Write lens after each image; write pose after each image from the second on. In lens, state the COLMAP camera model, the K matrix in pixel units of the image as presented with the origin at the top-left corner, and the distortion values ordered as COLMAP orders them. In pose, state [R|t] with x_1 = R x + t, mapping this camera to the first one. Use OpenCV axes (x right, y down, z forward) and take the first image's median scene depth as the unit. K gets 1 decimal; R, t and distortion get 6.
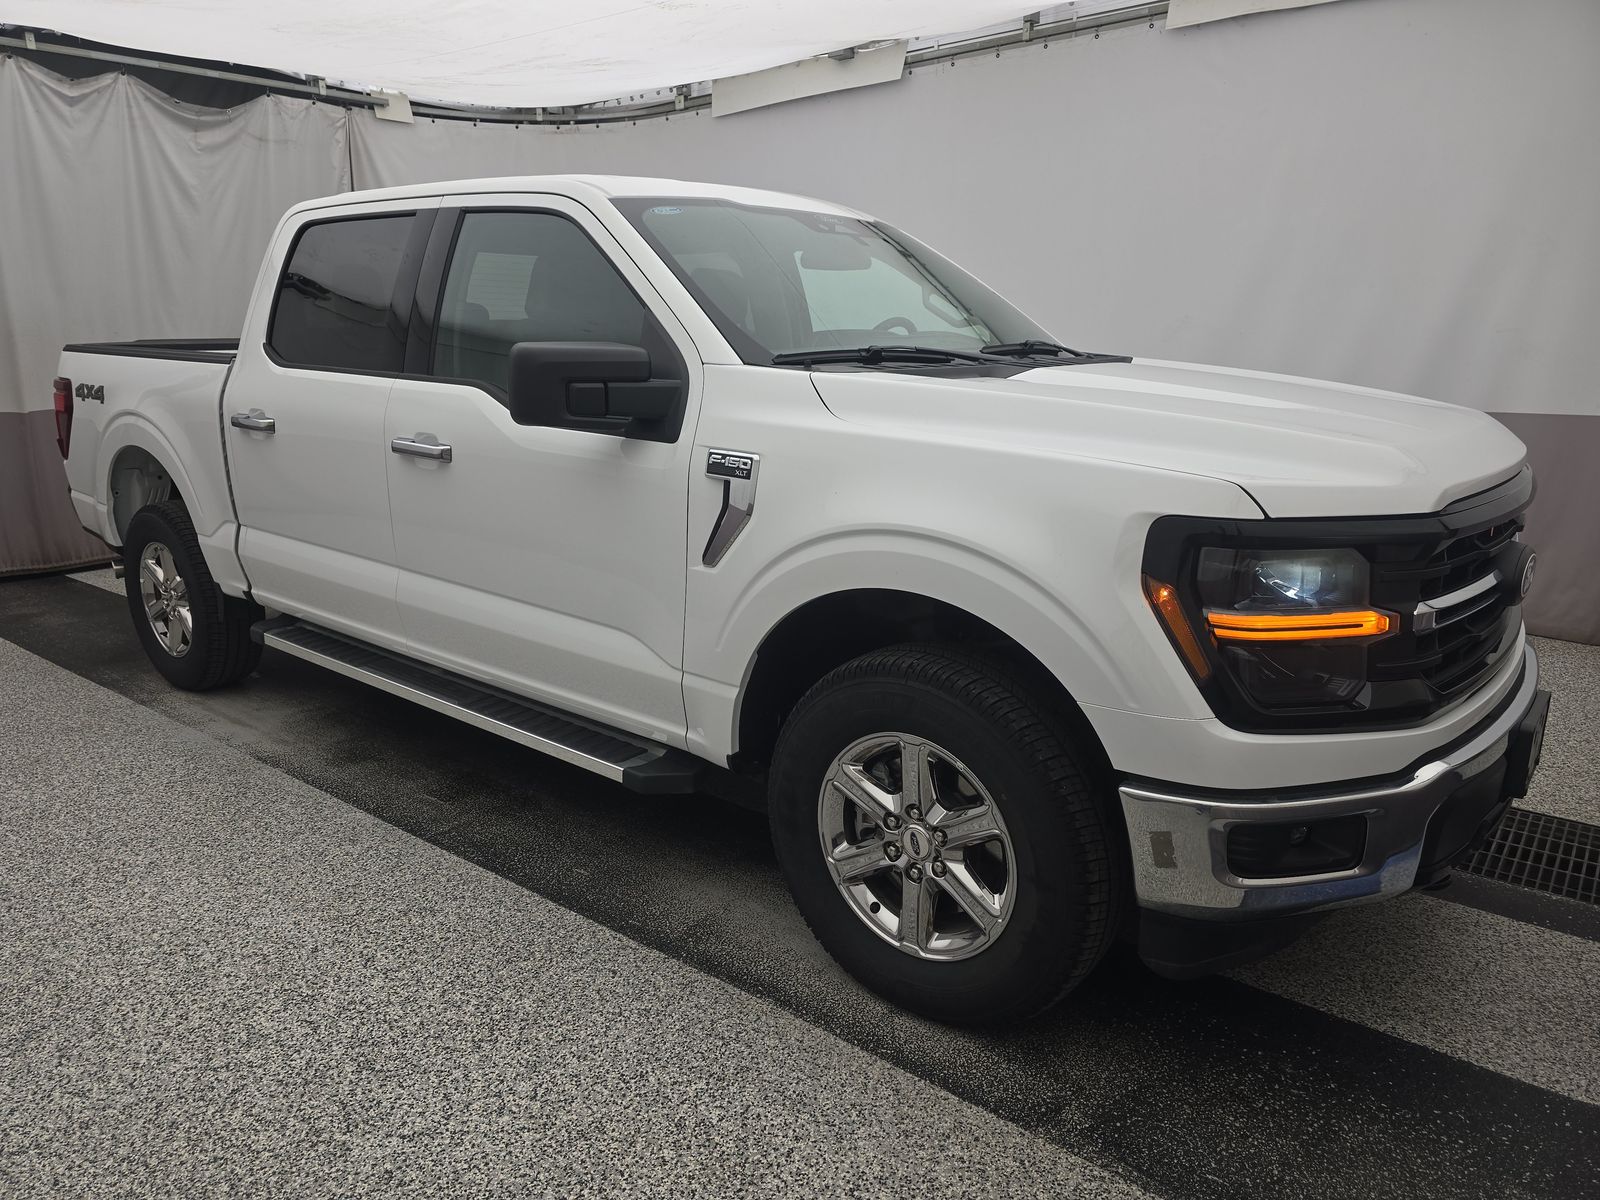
lens RADIAL K [[1074.8, 0, 800.0], [0, 1074.8, 600.0], [0, 0, 1]] dist [0.050917, -0.040848]
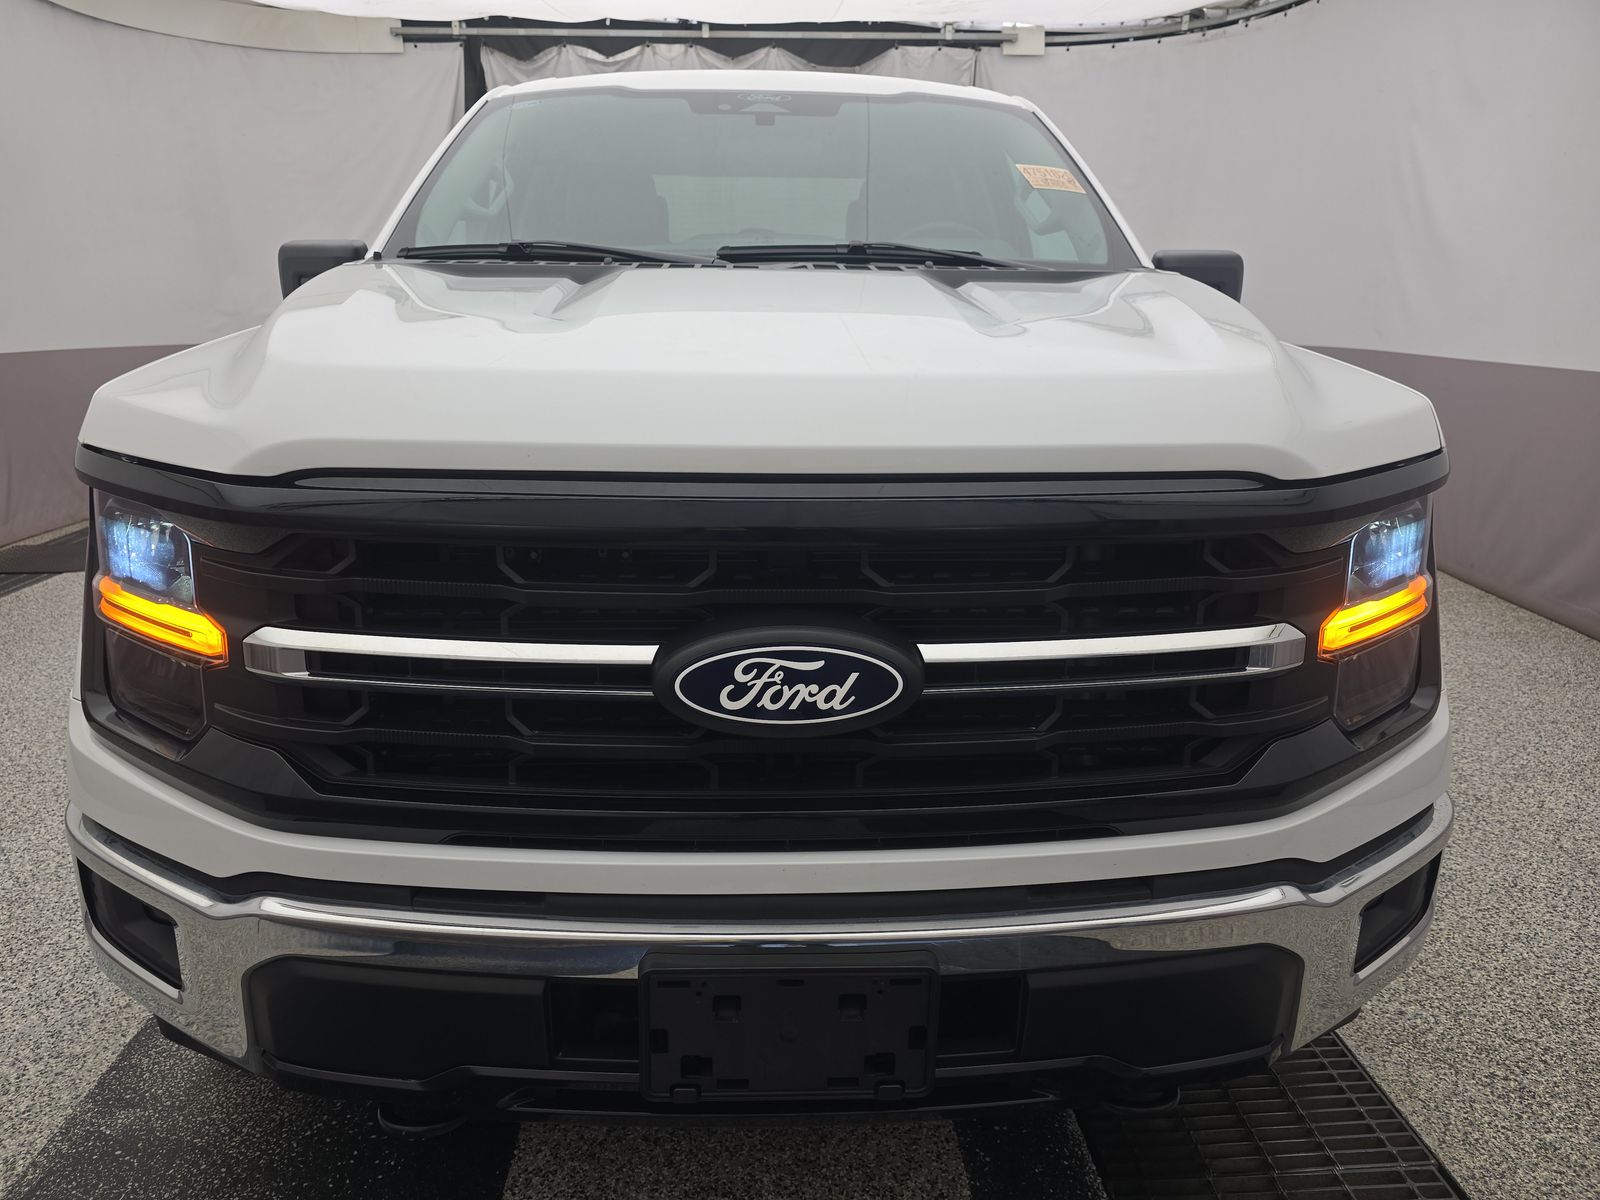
lens RADIAL K [[1080.1, 0, 796.5], [0, 1080.1, 581.5], [0, 0, 1]] dist [0.048391, -0.046275]
pose [[0.666665, 0.206329, -0.716230, 0.325031], [-0.191325, 0.976096, 0.103105, -0.038213], [0.720383, 0.068296, 0.690205, 0.215152]]
